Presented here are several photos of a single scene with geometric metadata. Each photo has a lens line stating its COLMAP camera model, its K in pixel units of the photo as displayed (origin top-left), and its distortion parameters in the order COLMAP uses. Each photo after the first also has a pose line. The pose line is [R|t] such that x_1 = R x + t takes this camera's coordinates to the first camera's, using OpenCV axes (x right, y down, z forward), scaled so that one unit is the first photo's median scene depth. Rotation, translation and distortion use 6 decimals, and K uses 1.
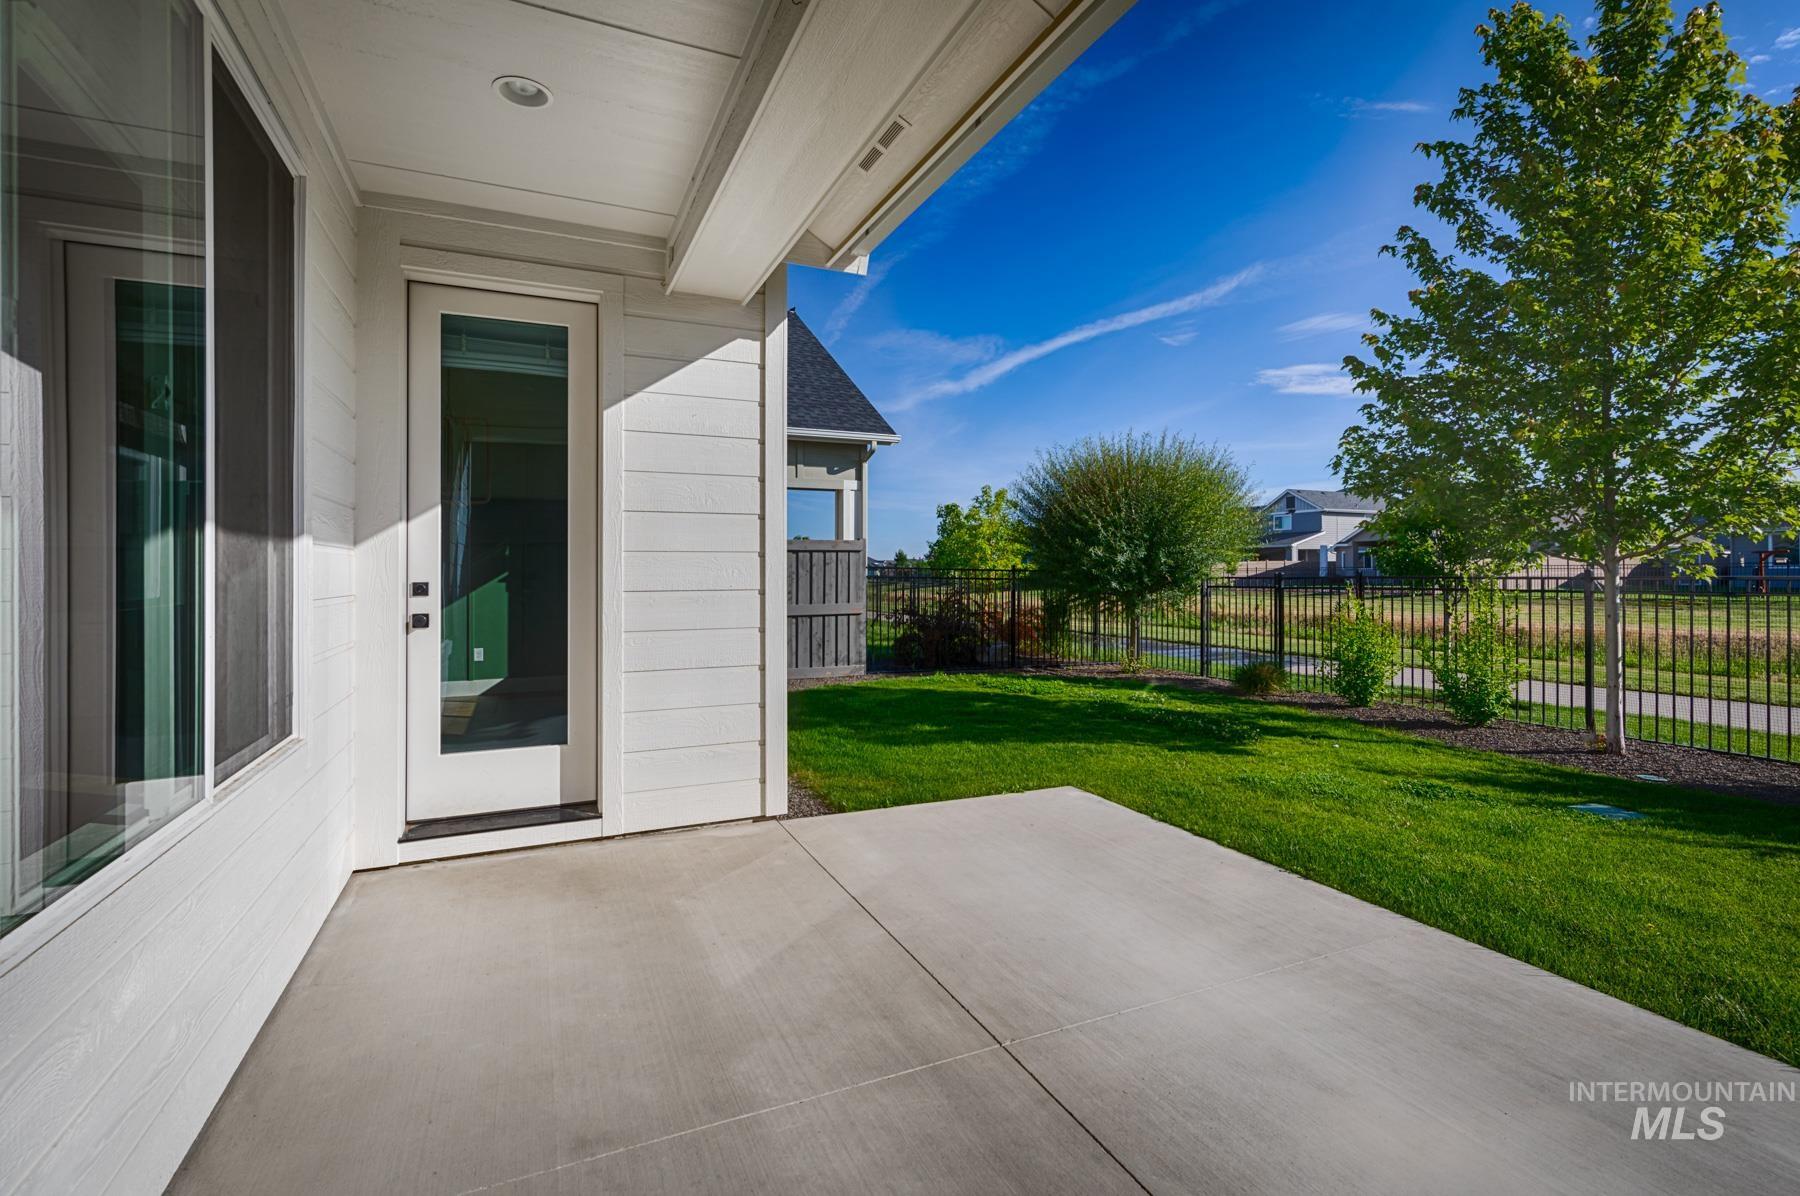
lens RADIAL K [[794.9, 0, 896.7], [0, 794.9, 569.9], [0, 0, 1]] dist [0.000834, 0.000091]
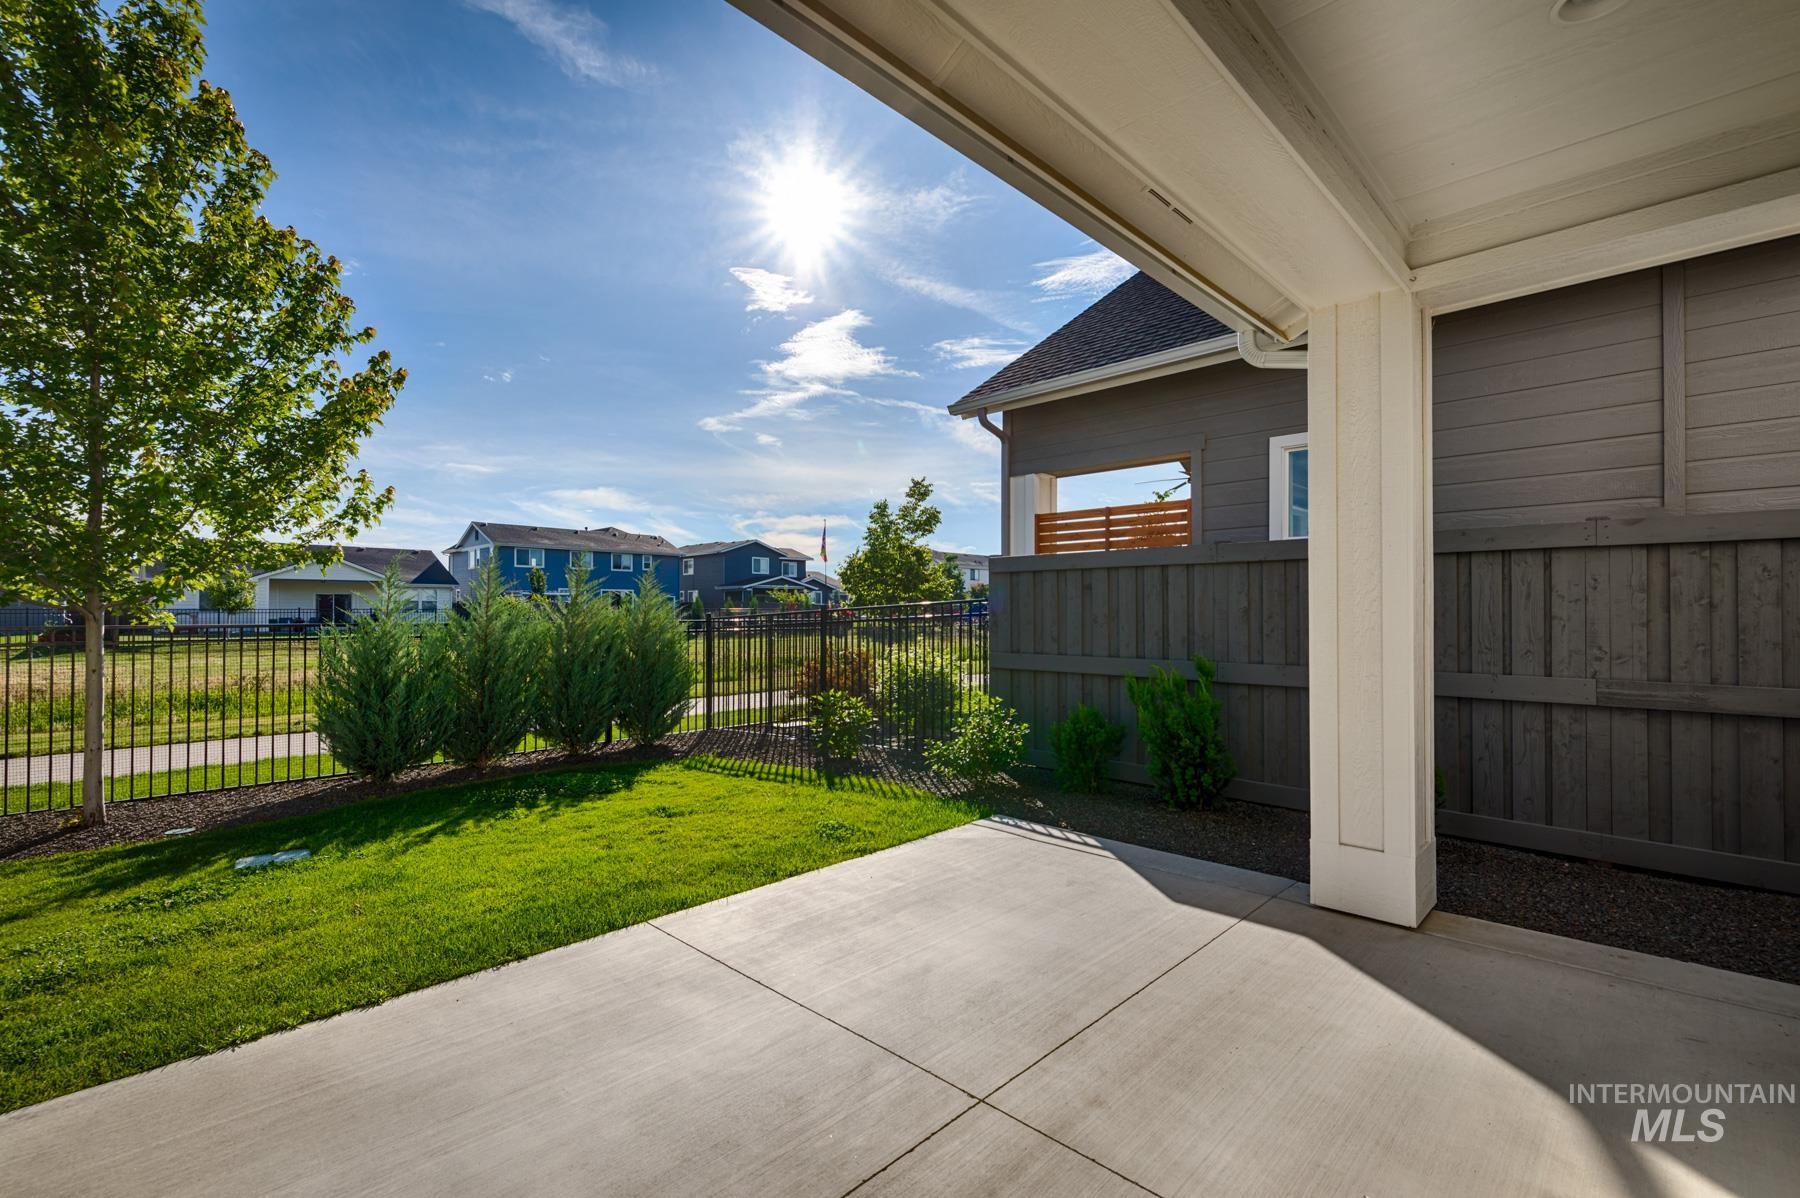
lens RADIAL K [[785.4, 0, 901.3], [0, 785.4, 611.7], [0, 0, 1]] dist [-0.000934, -0.000348]
pose [[-0.347707, 0.006729, 0.937579, -0.347565], [0.002252, 0.999977, -0.006342, -0.000016], [-0.937600, -0.000094, -0.347715, 0.666462]]
